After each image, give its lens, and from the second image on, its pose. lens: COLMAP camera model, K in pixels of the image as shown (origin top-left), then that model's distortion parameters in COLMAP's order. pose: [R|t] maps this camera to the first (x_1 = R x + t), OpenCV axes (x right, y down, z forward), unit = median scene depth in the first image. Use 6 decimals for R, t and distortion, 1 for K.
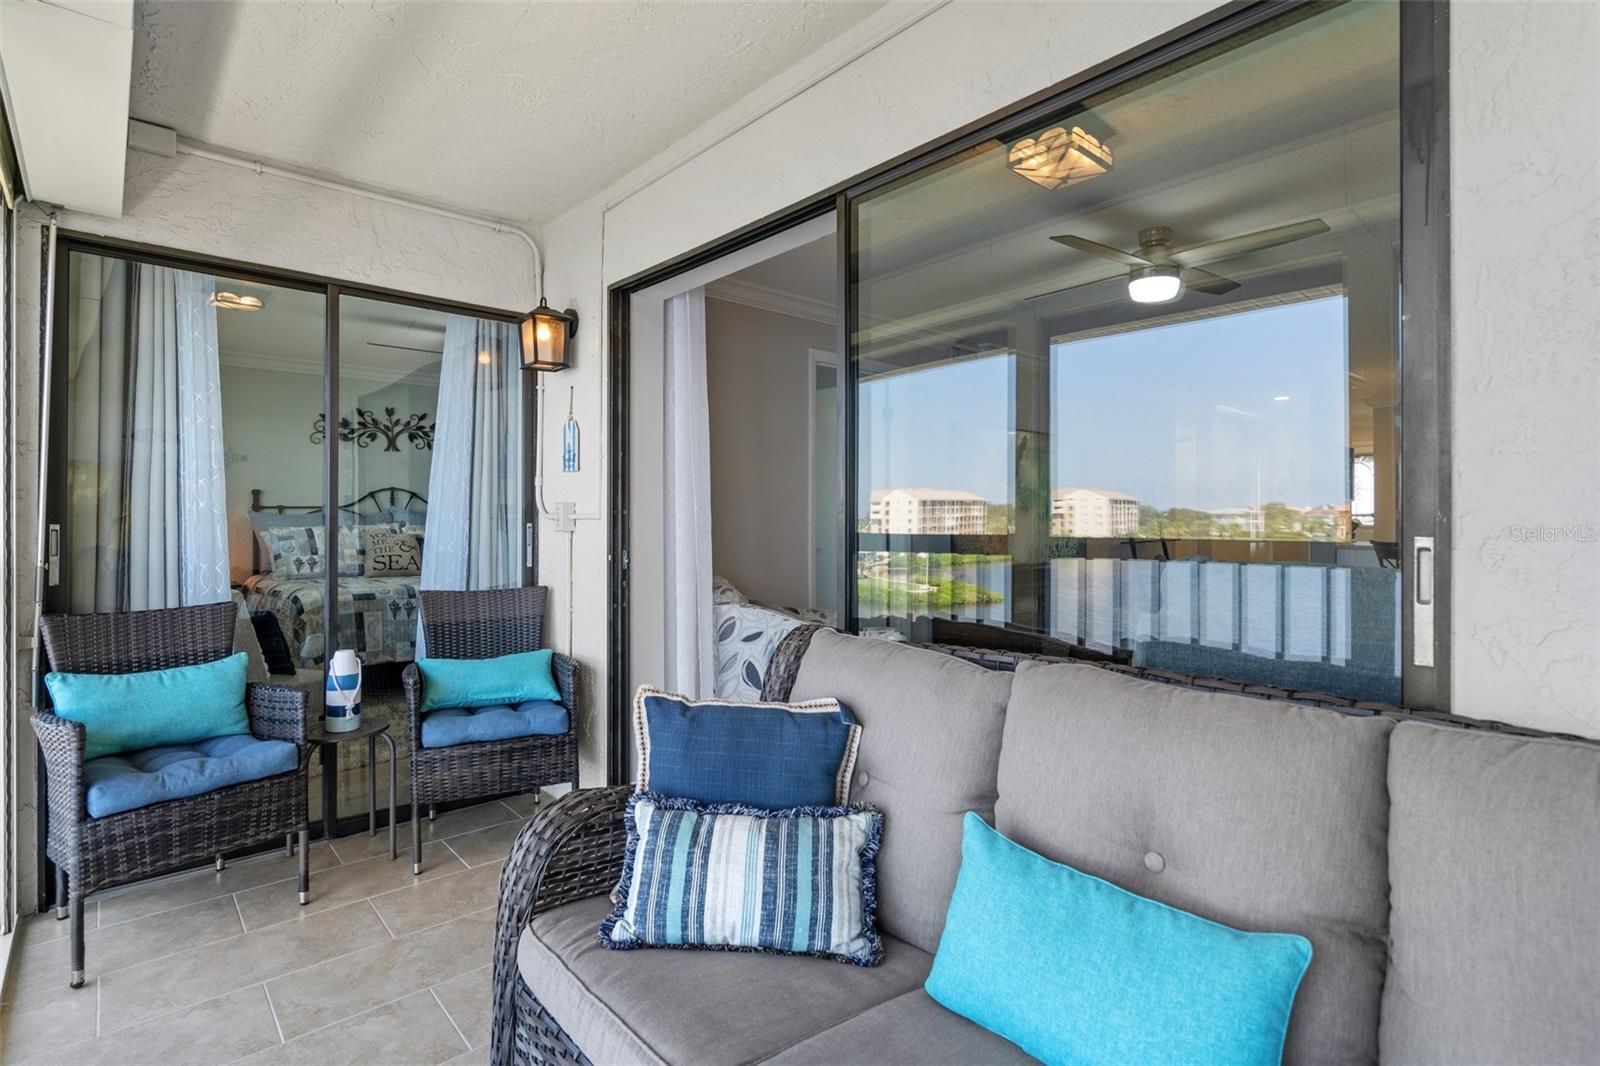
lens RADIAL K [[783.2, 0, 805.3], [0, 783.2, 516.8], [0, 0, 1]] dist [-0.001532, 0.002874]
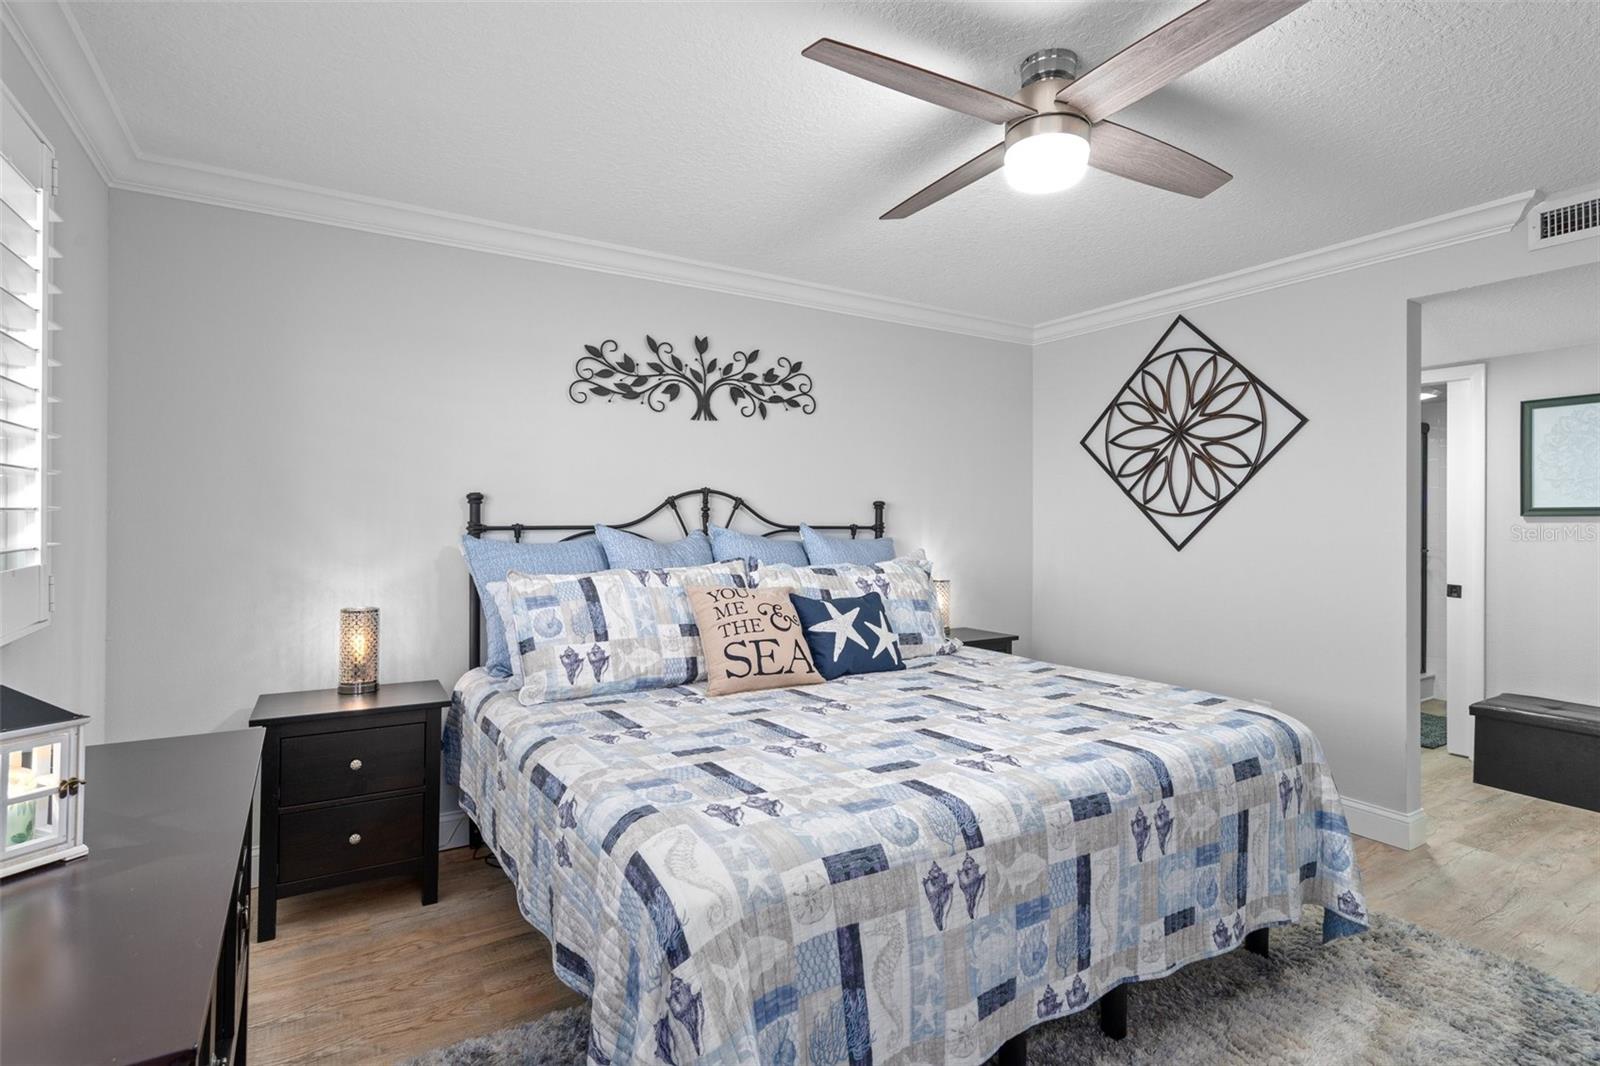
lens RADIAL K [[783.2, 0, 804.7], [0, 783.2, 522.6], [0, 0, 1]] dist [-0.001532, 0.002874]
pose [[0.983018, -0.000674, -0.183510, -0.395975], [-0.000455, 0.999981, -0.006110, -0.012712], [0.183510, 0.006090, 0.982999, 0.538666]]
